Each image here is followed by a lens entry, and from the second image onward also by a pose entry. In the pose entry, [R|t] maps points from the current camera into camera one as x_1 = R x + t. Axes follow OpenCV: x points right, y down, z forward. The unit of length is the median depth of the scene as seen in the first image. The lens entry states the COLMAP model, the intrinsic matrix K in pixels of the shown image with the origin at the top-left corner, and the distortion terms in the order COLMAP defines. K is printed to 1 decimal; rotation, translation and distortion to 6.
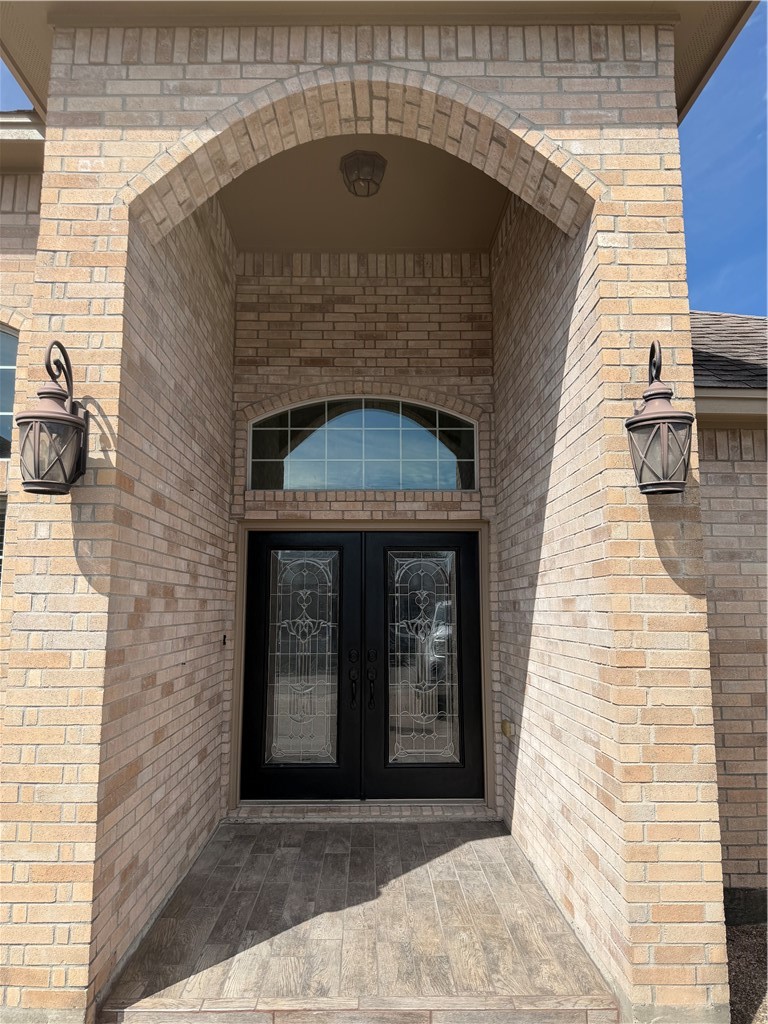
lens RADIAL K [[714.5, 0, 383.1], [0, 714.5, 508.3], [0, 0, 1]] dist [0.066397, -0.005767]
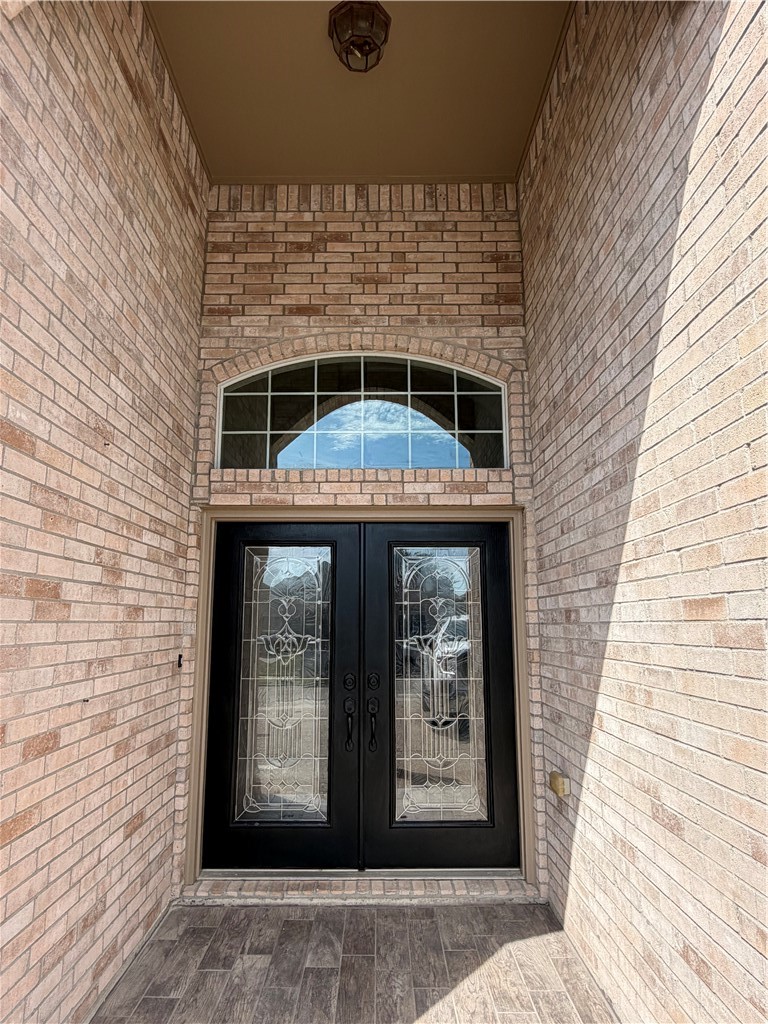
lens RADIAL K [[627.1, 0, 381.9], [0, 627.1, 509.3], [0, 0, 1]] dist [-0.014735, 0.013254]
pose [[0.999916, -0.002455, -0.012690, 0.002871], [0.001924, 0.999129, -0.041688, 0.049685], [0.012782, 0.041660, 0.999050, 0.328165]]
